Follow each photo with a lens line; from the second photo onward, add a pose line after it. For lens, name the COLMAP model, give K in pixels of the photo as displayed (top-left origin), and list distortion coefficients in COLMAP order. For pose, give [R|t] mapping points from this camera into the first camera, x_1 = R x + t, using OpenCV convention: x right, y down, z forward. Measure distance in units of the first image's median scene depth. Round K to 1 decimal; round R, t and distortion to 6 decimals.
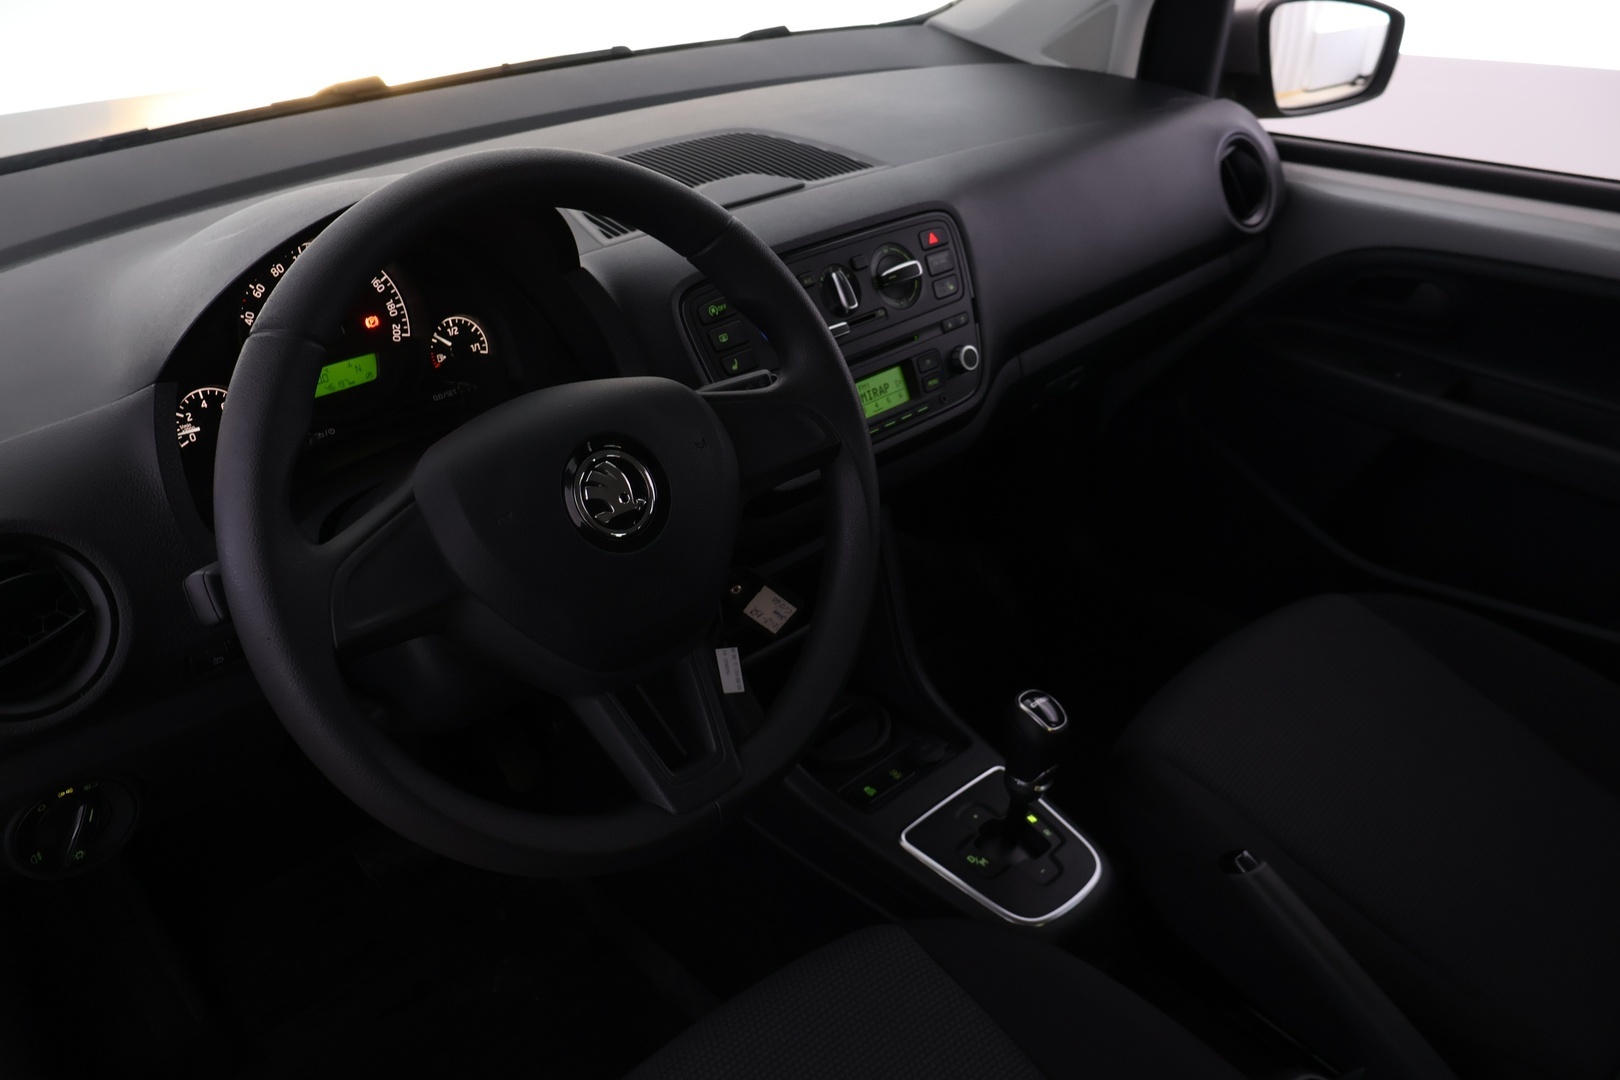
lens RADIAL K [[1390.7, 0, 810.0], [0, 1390.7, 540.0], [0, 0, 1]] dist [0.009617, 0.001461]
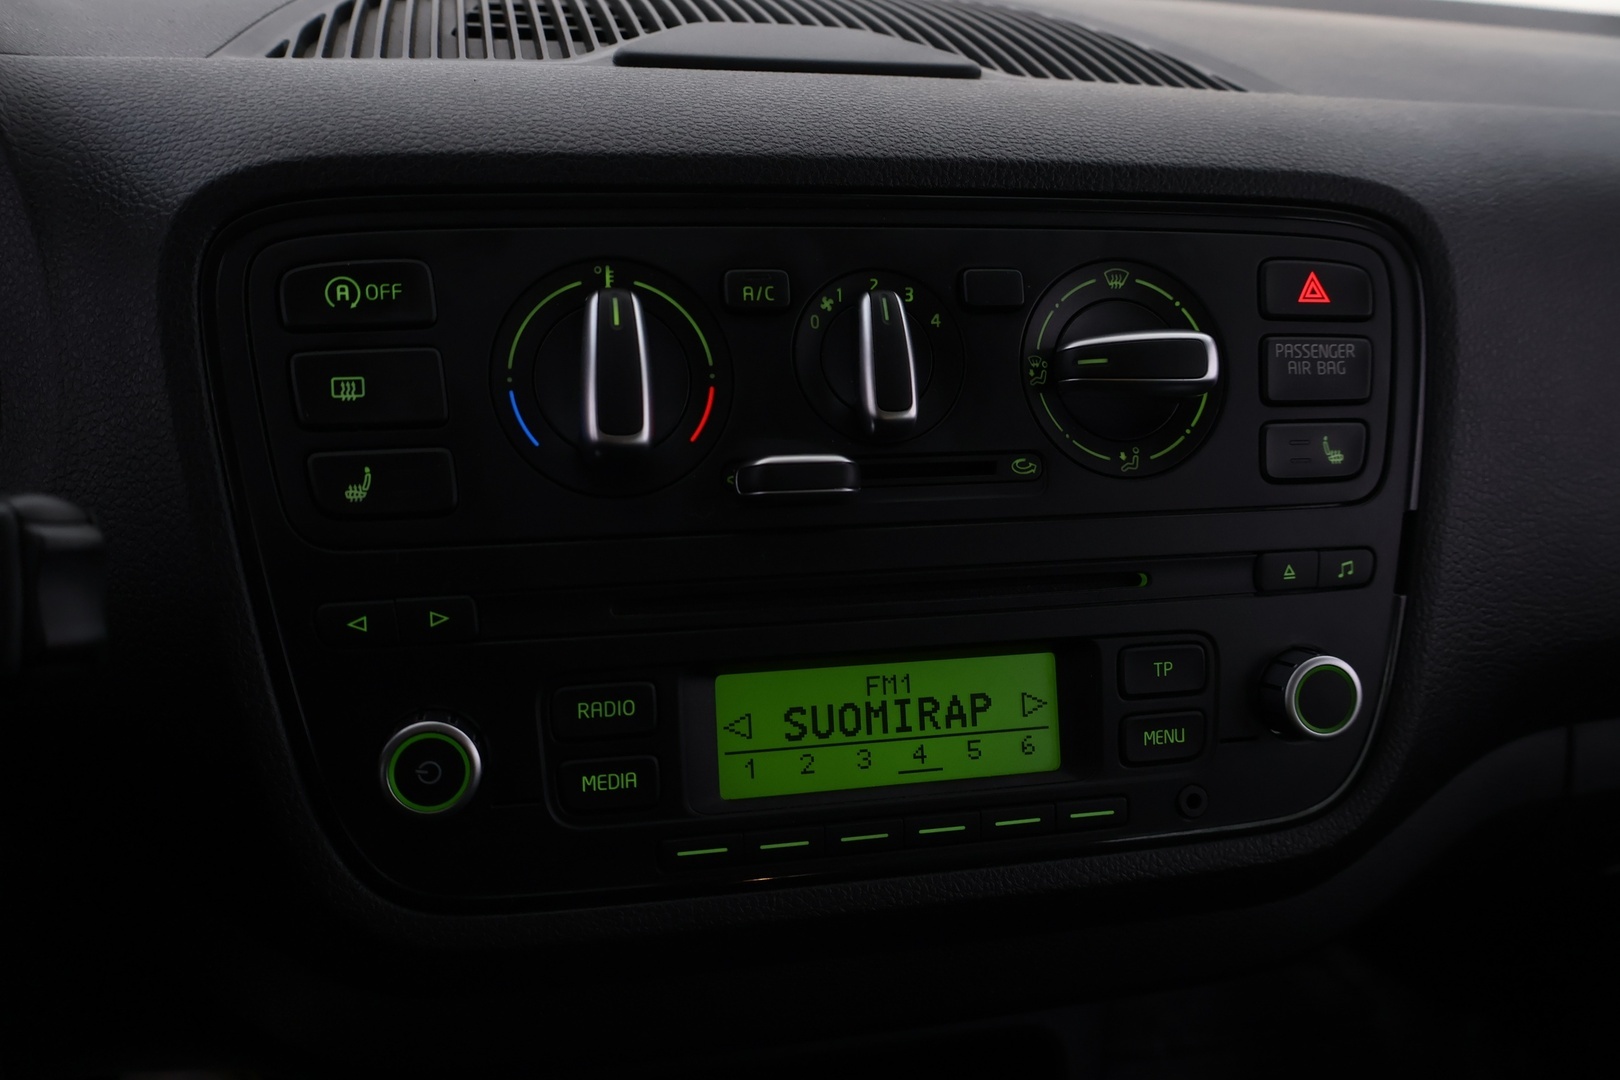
lens RADIAL K [[1390.7, 0, 810.0], [0, 1390.7, 540.0], [0, 0, 1]] dist [0.009617, 0.001461]
pose [[0.858684, 0.262633, -0.440098, 0.146966], [-0.309000, 0.950390, -0.035741, -0.122121], [0.408878, 0.166680, 0.897238, 0.707691]]
